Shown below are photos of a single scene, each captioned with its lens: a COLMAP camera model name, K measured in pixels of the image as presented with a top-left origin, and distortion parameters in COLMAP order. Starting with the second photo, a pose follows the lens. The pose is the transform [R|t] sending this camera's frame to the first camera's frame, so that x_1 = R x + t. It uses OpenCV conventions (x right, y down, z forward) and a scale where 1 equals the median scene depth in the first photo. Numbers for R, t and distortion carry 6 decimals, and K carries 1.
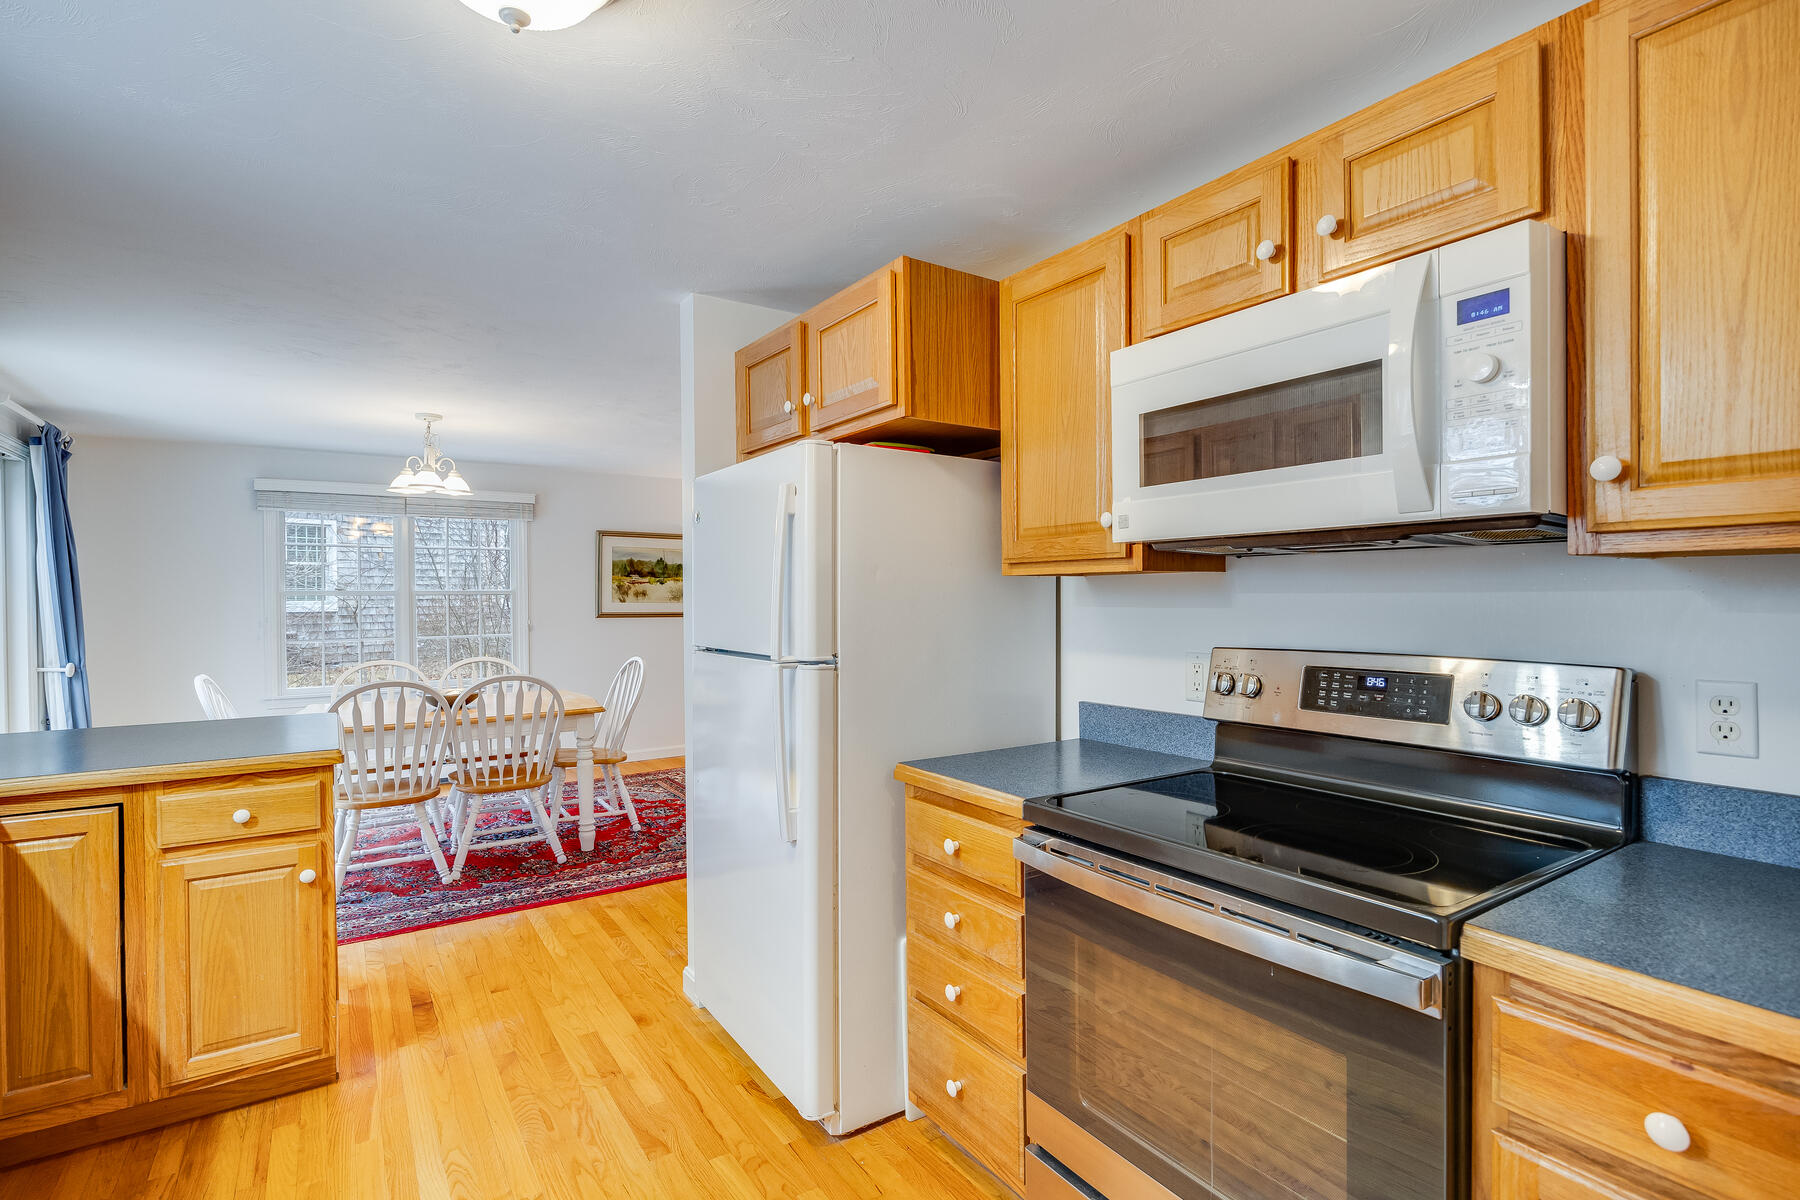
lens RADIAL K [[856.6, 0, 906.5], [0, 856.6, 601.3], [0, 0, 1]] dist [-0.008658, -0.000268]
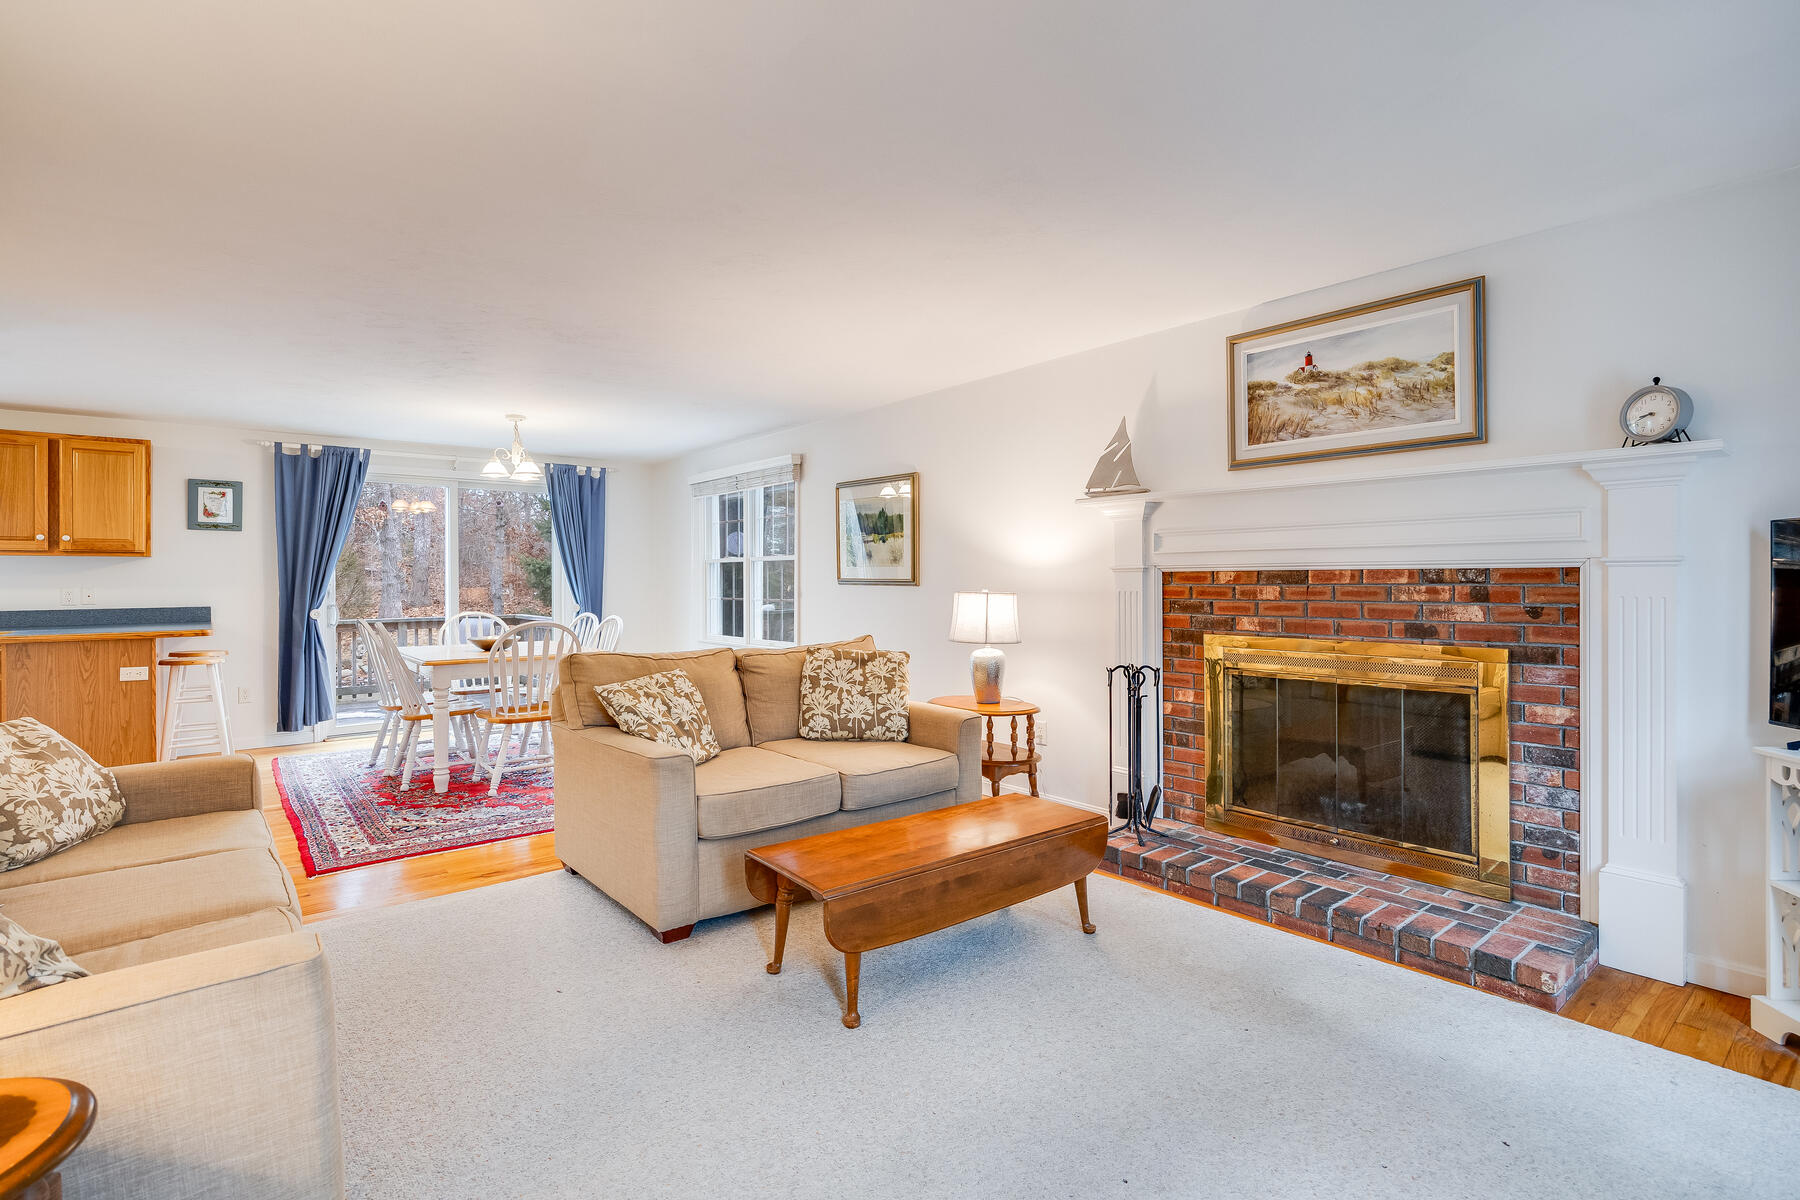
lens RADIAL K [[856.6, 0, 908.2], [0, 856.6, 579.9], [0, 0, 1]] dist [-0.008658, -0.000268]
pose [[0.094049, 0.006152, -0.995549, 0.911503], [-0.001293, 0.999981, 0.006058, 0.017679], [0.995567, 0.000718, 0.094055, 1.771084]]
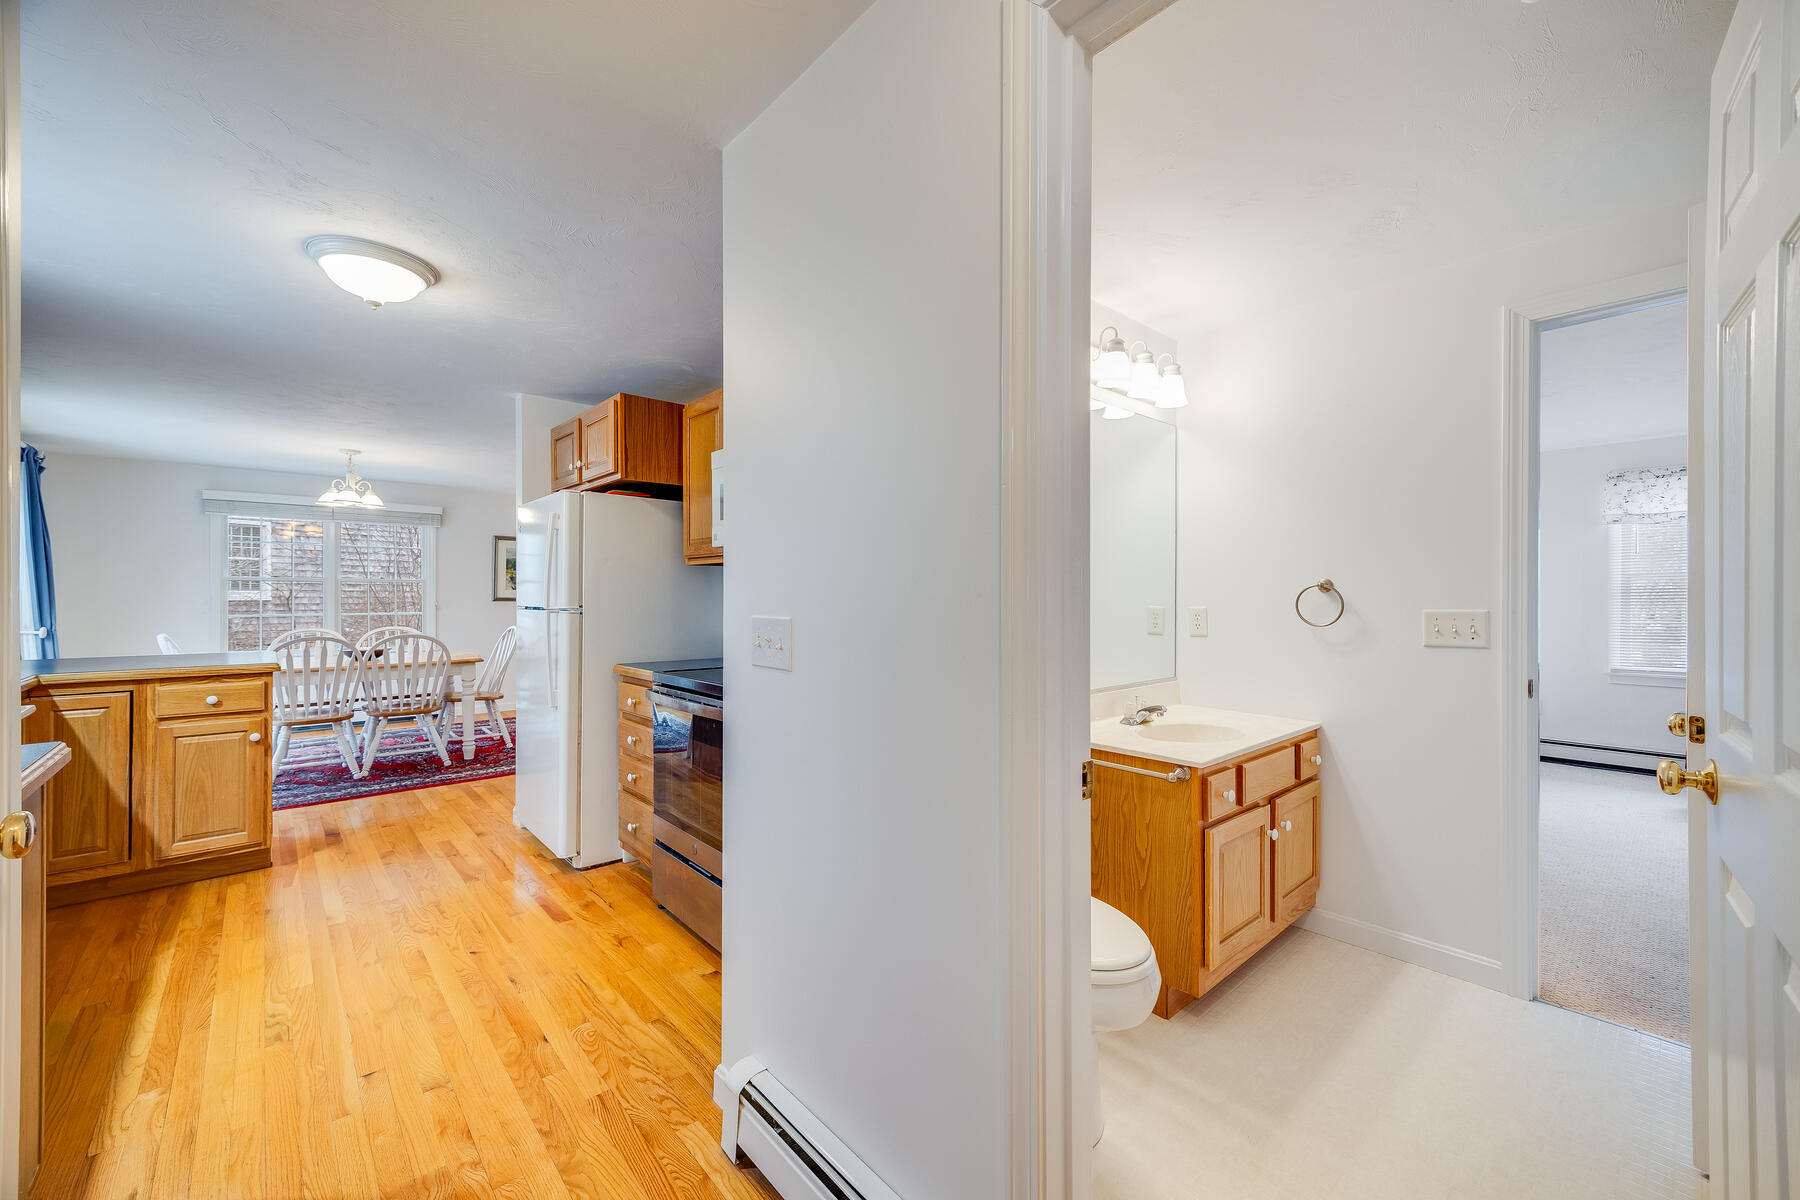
lens RADIAL K [[723.6, 0, 915.7], [0, 723.6, 593.9], [0, 0, 1]] dist [0.003312, 0.001544]
pose [[0.990211, 0.007912, 0.139354, 0.230659], [-0.006573, 0.999928, -0.010069, 0.026663], [-0.139424, 0.009055, 0.990191, -0.360877]]
